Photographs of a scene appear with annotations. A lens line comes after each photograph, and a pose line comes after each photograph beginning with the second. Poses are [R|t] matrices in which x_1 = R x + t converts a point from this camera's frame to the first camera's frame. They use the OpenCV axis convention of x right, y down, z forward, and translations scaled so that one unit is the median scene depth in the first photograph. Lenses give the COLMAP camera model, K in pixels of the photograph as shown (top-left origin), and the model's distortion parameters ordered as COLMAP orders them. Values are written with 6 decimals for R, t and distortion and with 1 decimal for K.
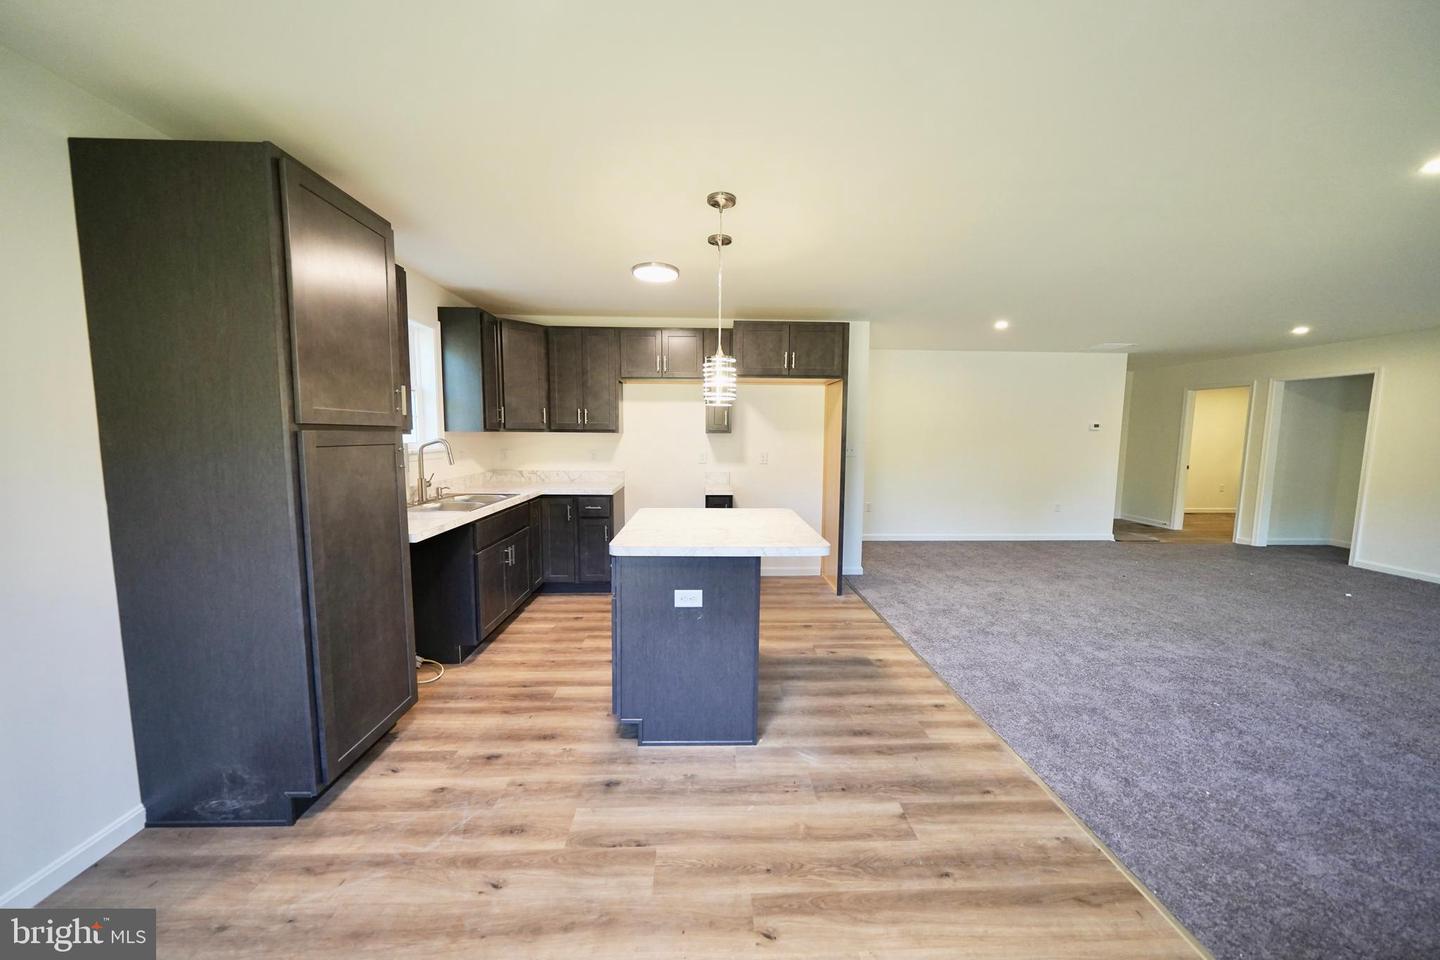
lens RADIAL K [[493.6, 0, 720.0], [0, 493.6, 480.0], [0, 0, 1]] dist [-0.007088, 0.000087]
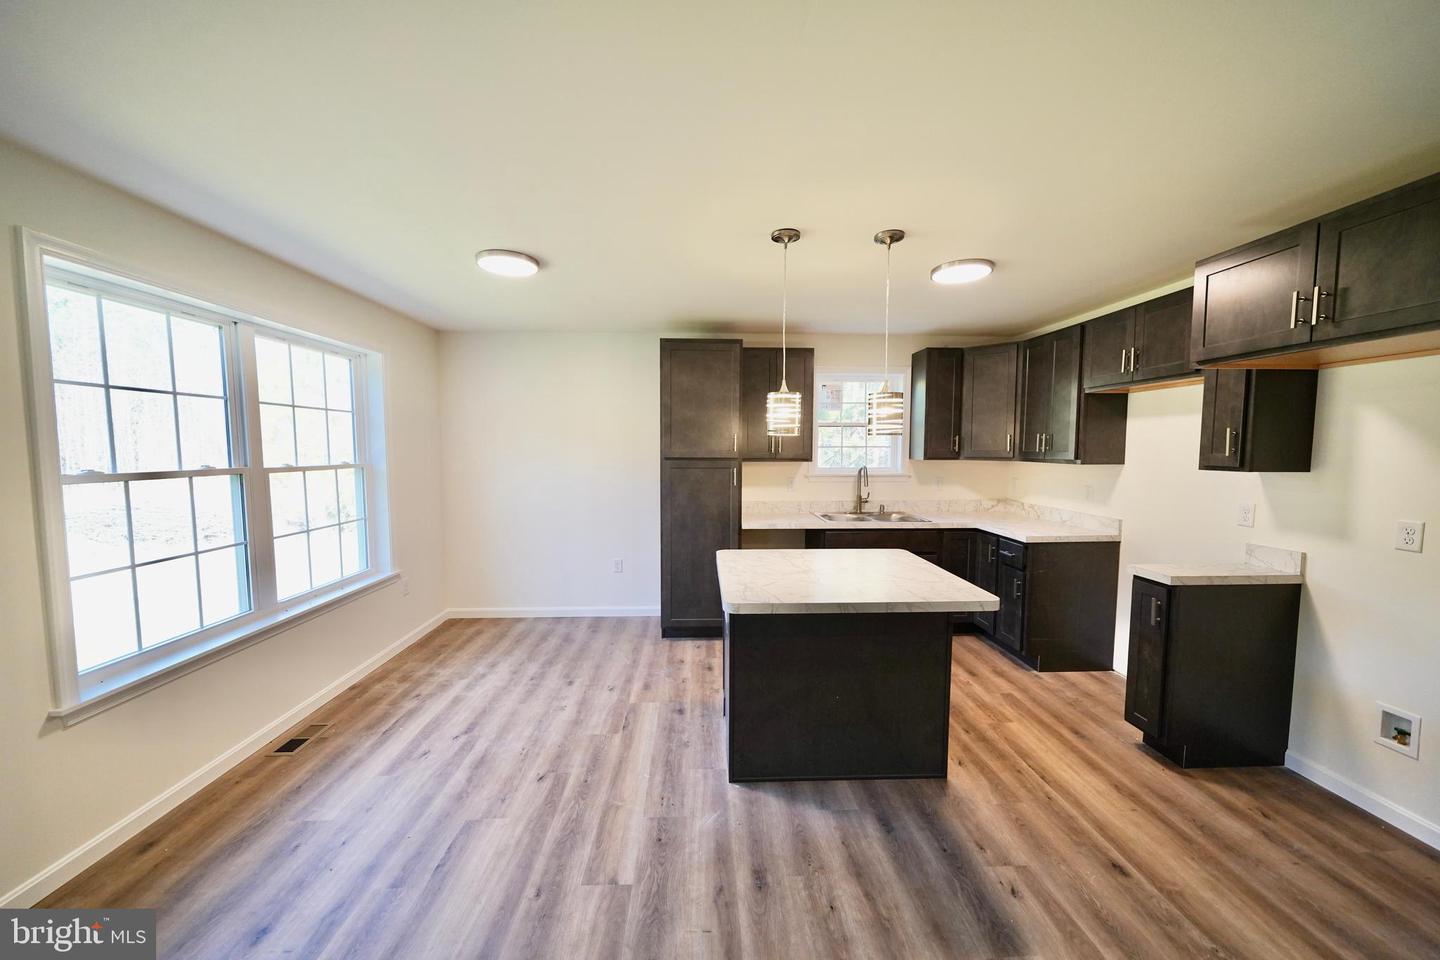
lens RADIAL K [[496.3, 0, 720.0], [0, 496.3, 480.0], [0, 0, 1]] dist [-0.006570, 0.000159]
pose [[0.008181, 0.060031, -0.998163, 1.040654], [-0.097595, 0.993479, 0.058950, -0.127146], [0.995193, 0.096934, 0.013986, 0.912562]]
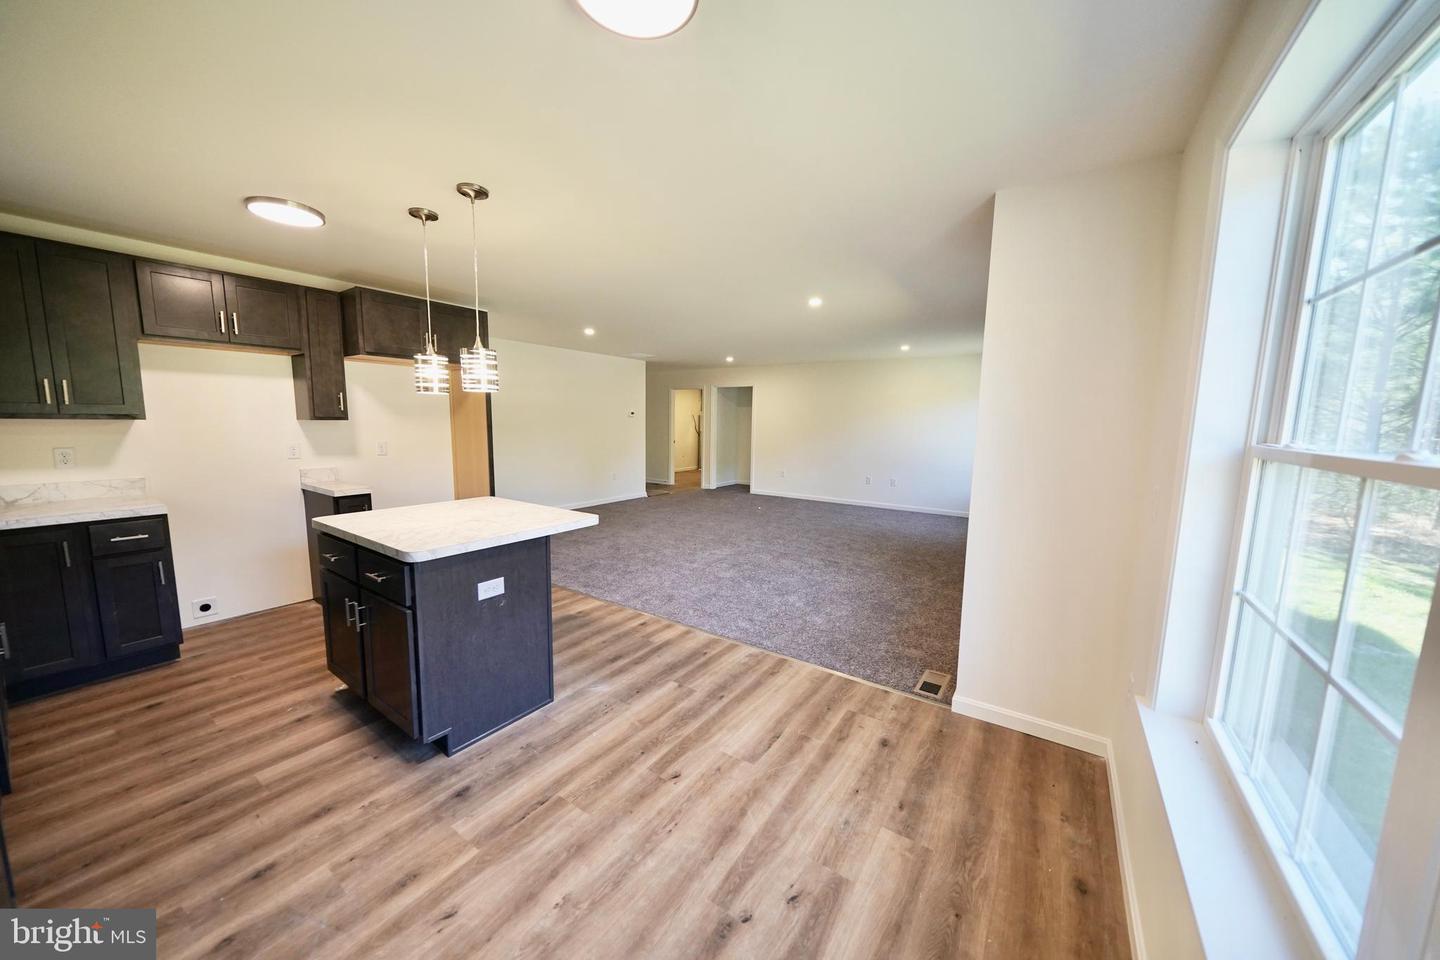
lens RADIAL K [[496.3, 0, 720.0], [0, 496.3, 480.0], [0, 0, 1]] dist [-0.006570, 0.000159]
pose [[0.590489, -0.095740, 0.801347, -0.566941], [0.066219, 0.995338, 0.070121, -0.022888], [-0.804325, 0.011659, 0.594076, 0.009347]]
